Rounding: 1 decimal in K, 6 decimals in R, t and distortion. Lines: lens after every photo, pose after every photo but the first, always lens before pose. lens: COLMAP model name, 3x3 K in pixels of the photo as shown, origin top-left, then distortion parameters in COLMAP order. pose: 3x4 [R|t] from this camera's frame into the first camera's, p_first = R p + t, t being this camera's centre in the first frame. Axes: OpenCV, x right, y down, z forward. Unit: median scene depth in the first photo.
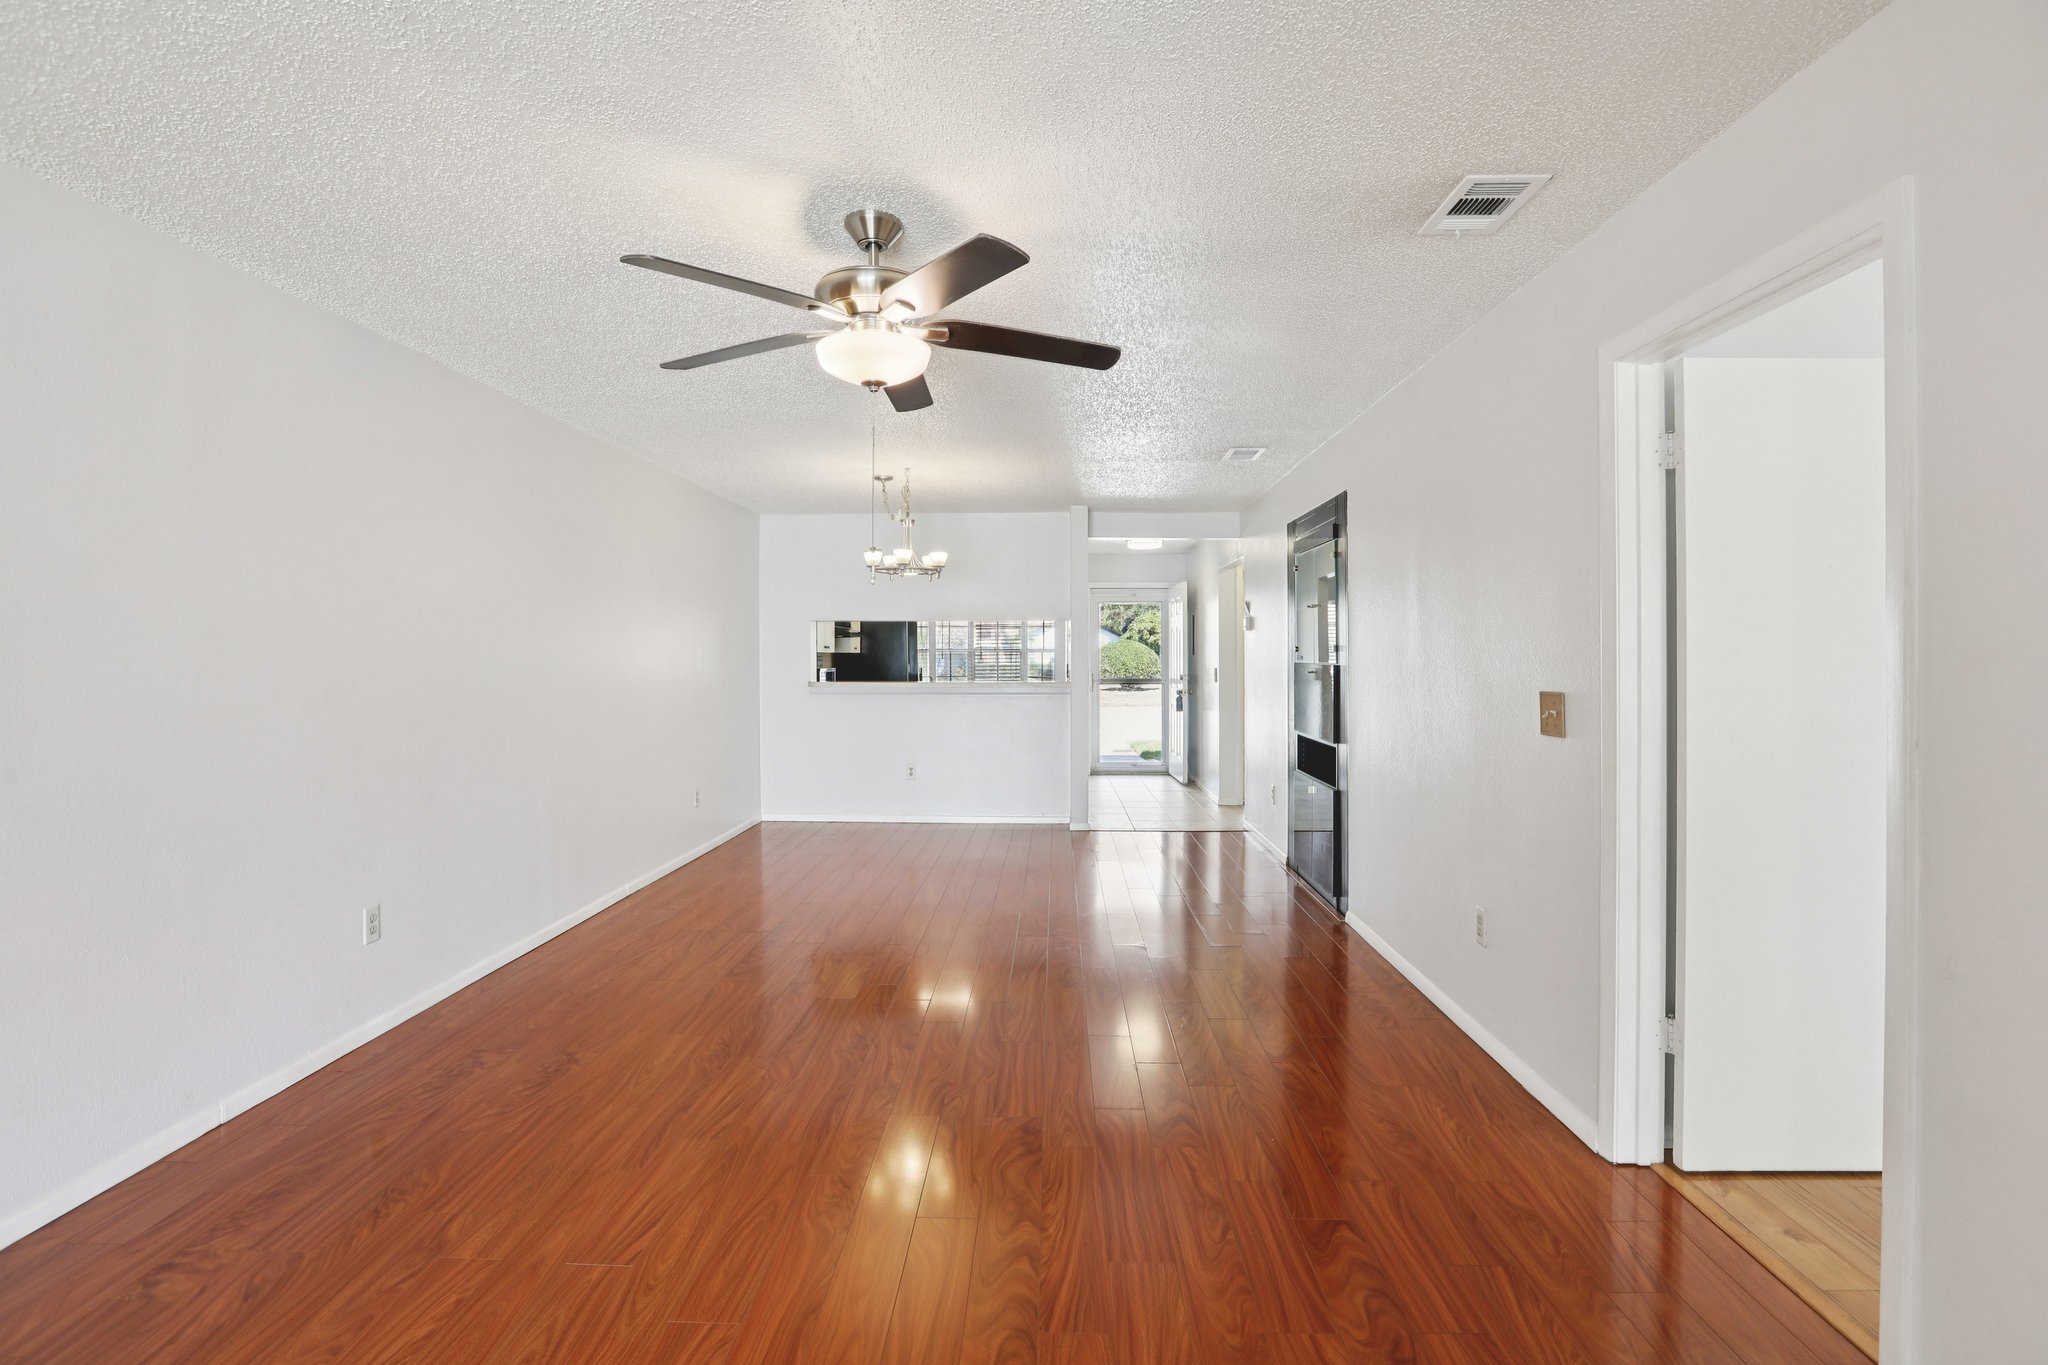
lens RADIAL K [[946.8, 0, 1029.4], [0, 946.8, 667.5], [0, 0, 1]] dist [-0.004097, -0.000301]
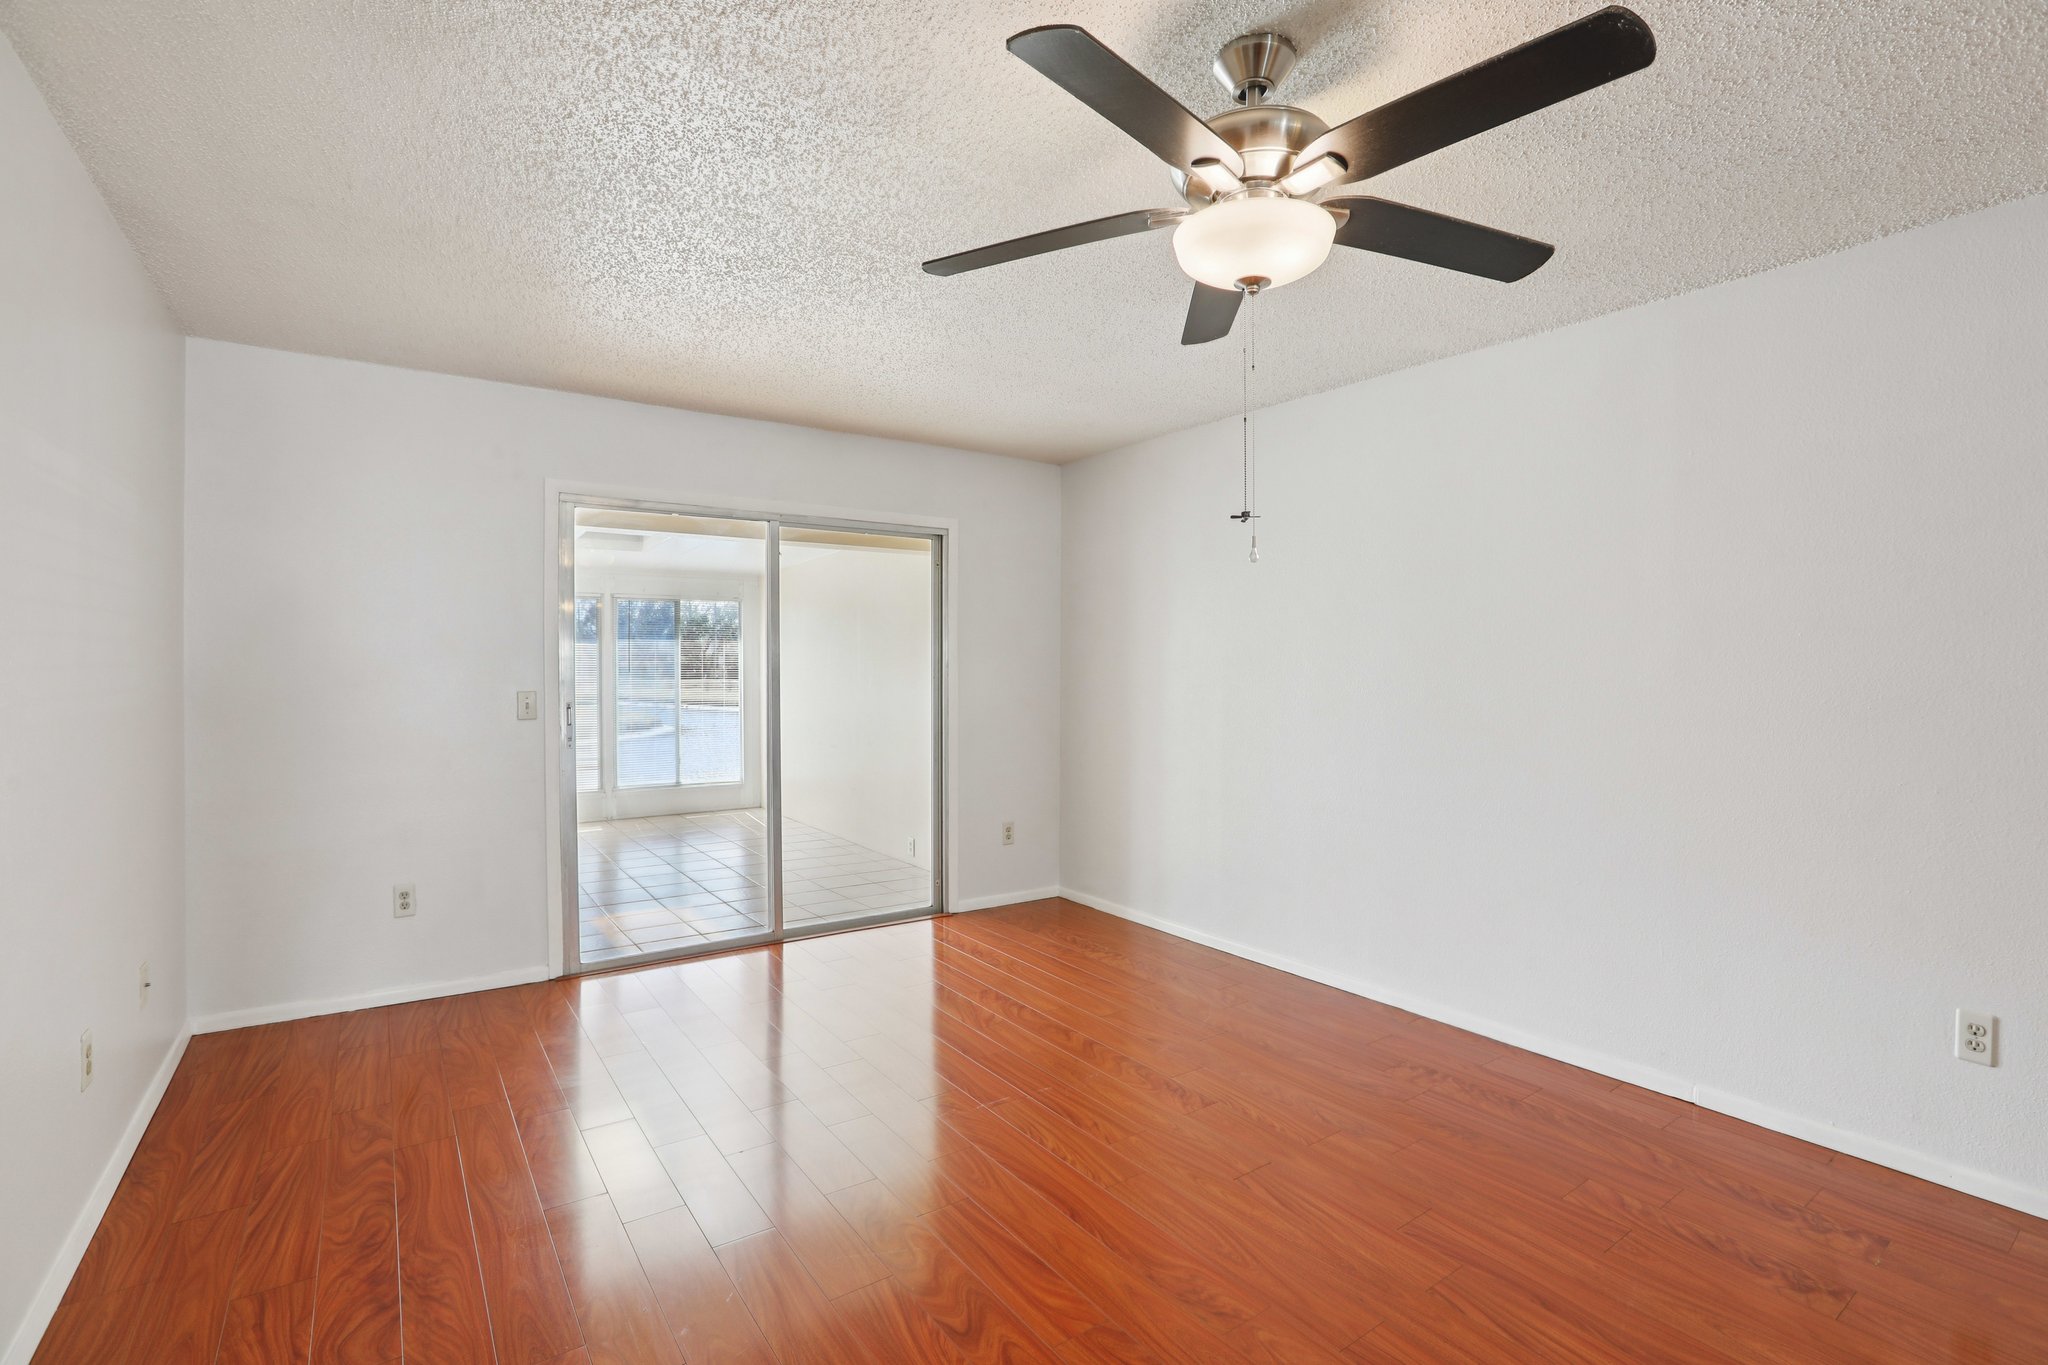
lens RADIAL K [[946.8, 0, 1029.4], [0, 946.8, 667.5], [0, 0, 1]] dist [-0.004097, -0.000301]
pose [[-0.801808, -0.004712, -0.597563, 0.329671], [-0.012884, 0.999873, 0.009404, -0.008078], [0.597443, 0.015239, -0.801767, 1.200066]]
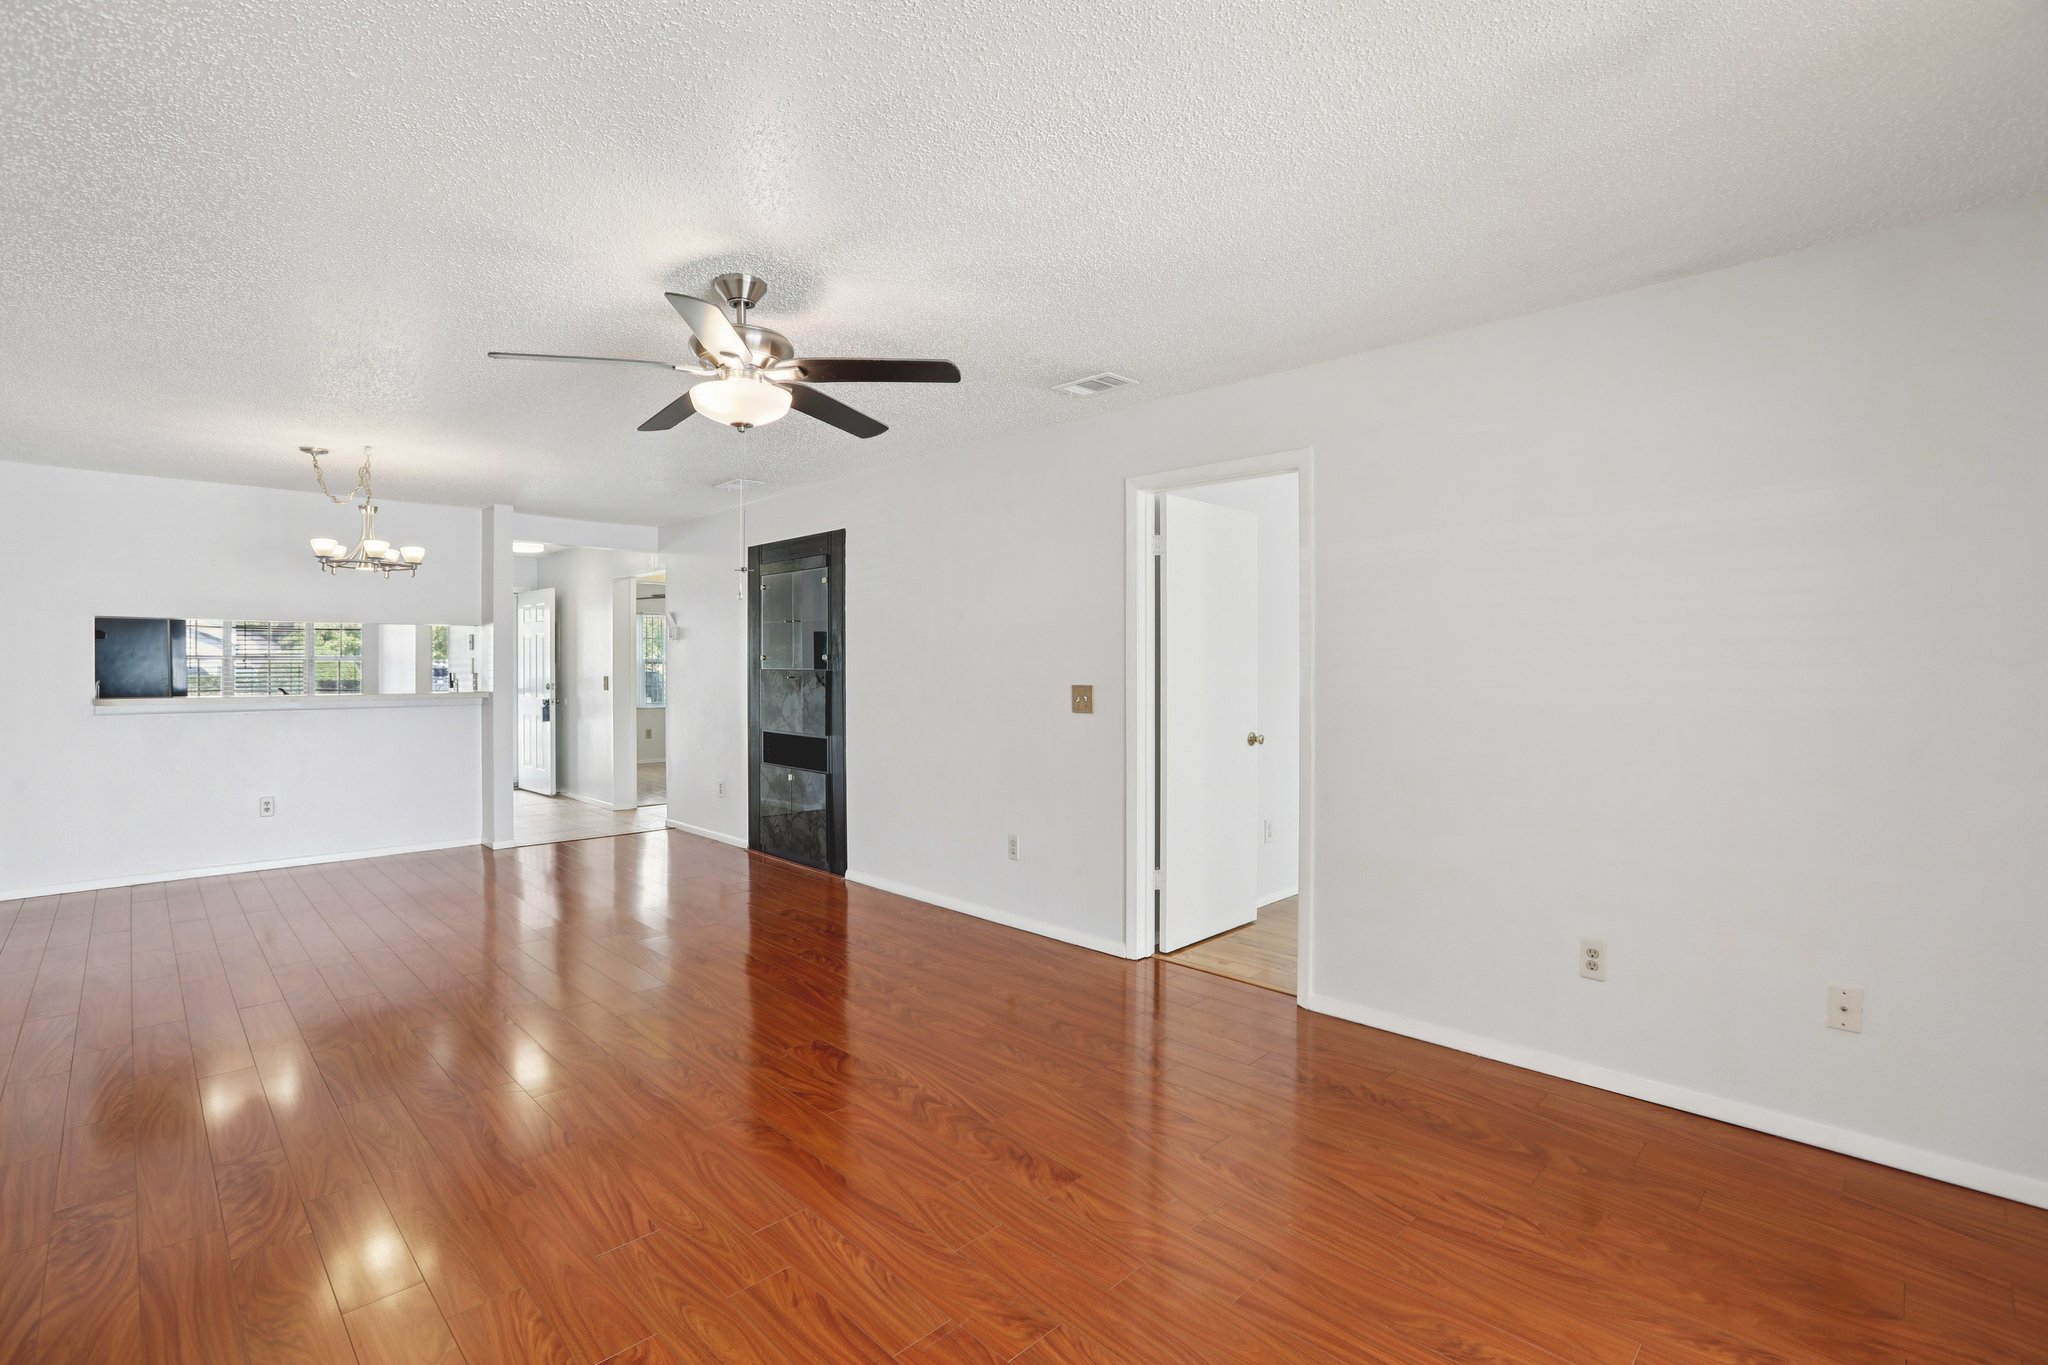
lens RADIAL K [[924.7, 0, 994.3], [0, 924.7, 686.2], [0, 0, 1]] dist [0.021067, 0.000595]
pose [[0.715011, -0.017781, 0.698887, -0.589226], [0.010124, 0.999835, 0.015081, 0.002013], [-0.699040, -0.003708, 0.715073, -0.013632]]
